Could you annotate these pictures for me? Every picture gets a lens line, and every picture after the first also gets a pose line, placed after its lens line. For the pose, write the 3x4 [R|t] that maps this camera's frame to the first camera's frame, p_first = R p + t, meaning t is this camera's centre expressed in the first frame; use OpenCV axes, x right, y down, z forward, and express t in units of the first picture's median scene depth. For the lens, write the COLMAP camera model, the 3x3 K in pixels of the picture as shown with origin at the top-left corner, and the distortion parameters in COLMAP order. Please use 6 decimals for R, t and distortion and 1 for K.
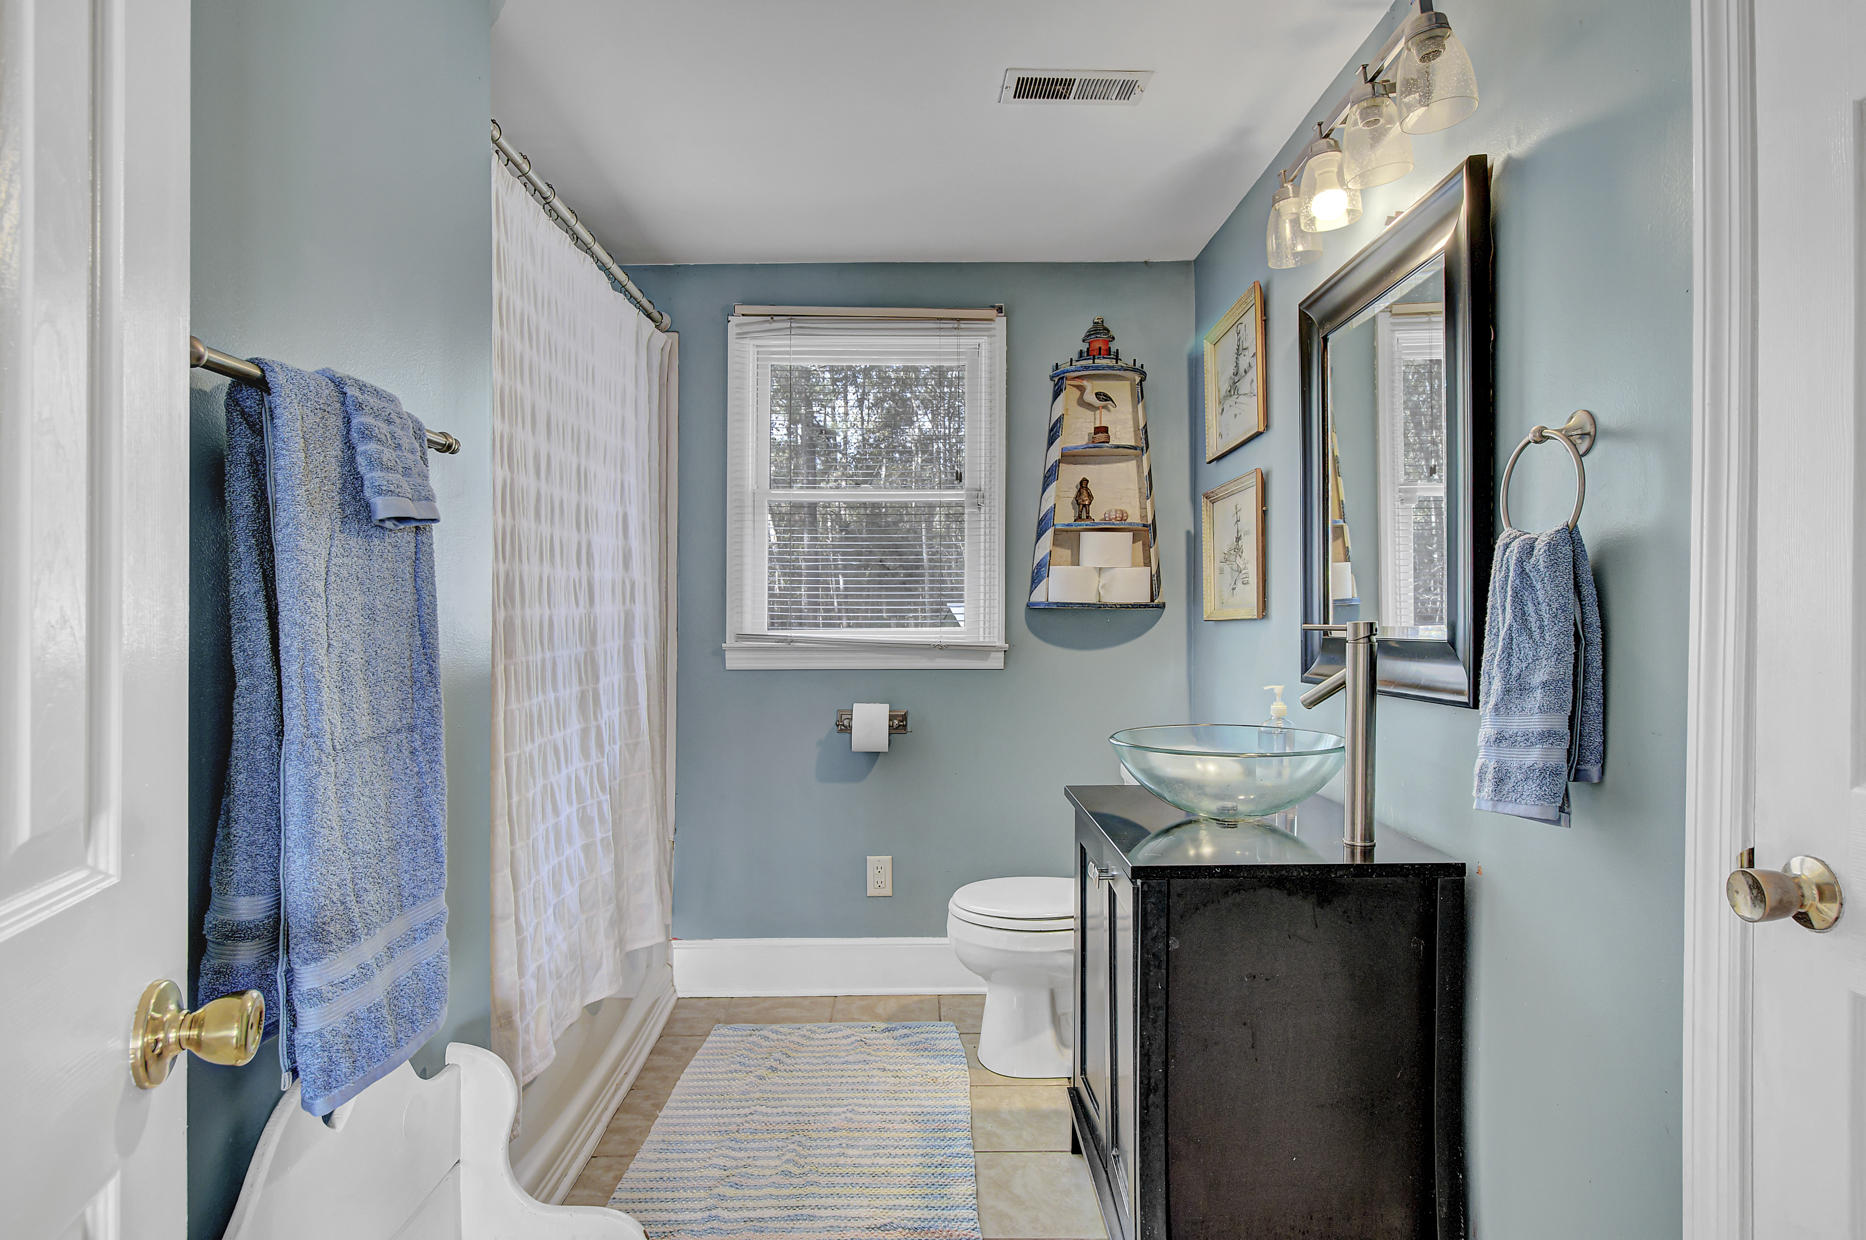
lens RADIAL K [[1037.3, 0, 933.1], [0, 1037.3, 619.3], [0, 0, 1]] dist [0.008035, 0.001057]
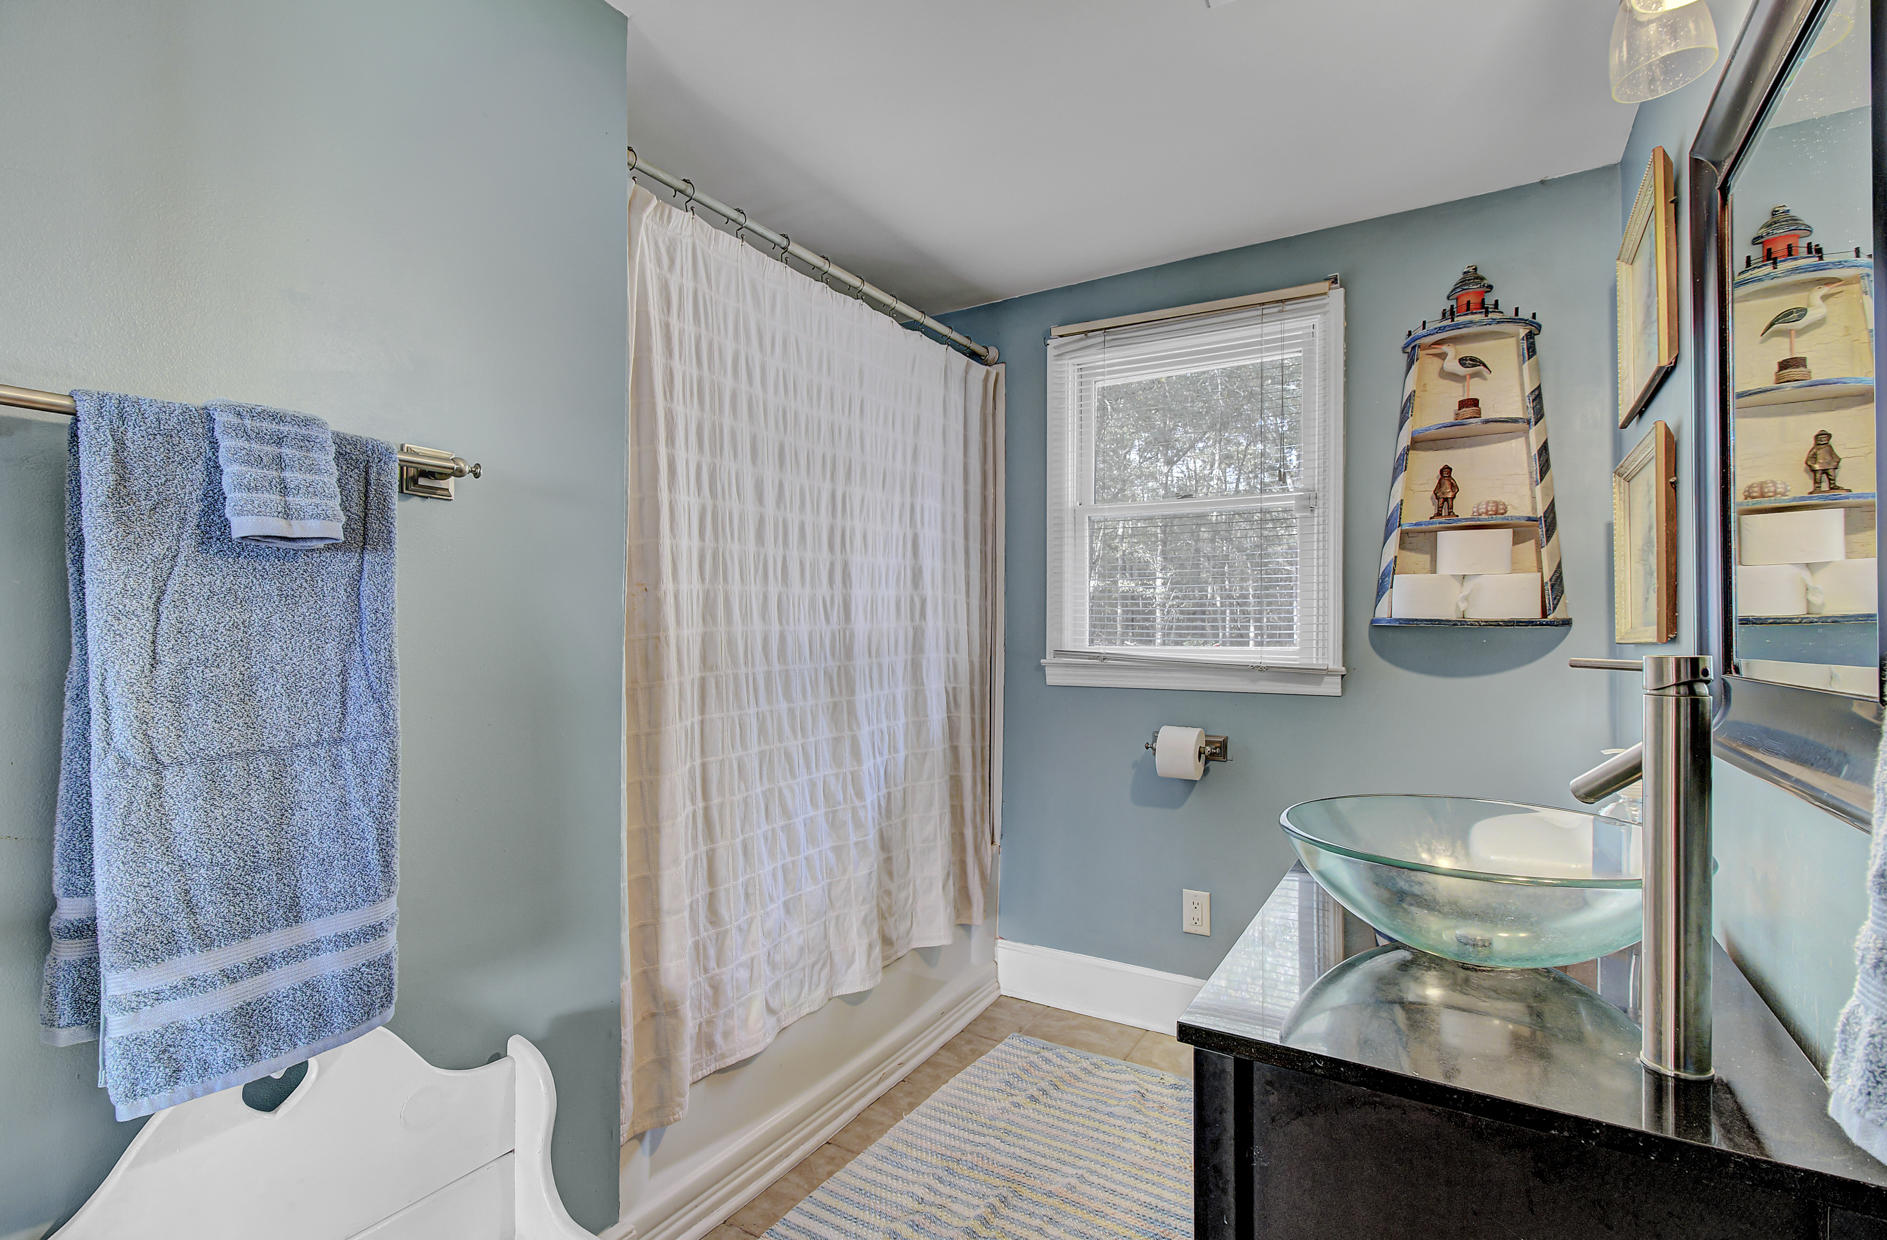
lens RADIAL K [[868.9, 0, 944.0], [0, 868.9, 621.7], [0, 0, 1]] dist [-0.011079, 0.001866]
pose [[0.848617, 0.001266, -0.529006, 0.172139], [-0.008057, 0.999912, -0.010531, -0.003802], [0.528946, 0.013198, 0.848553, 0.222939]]
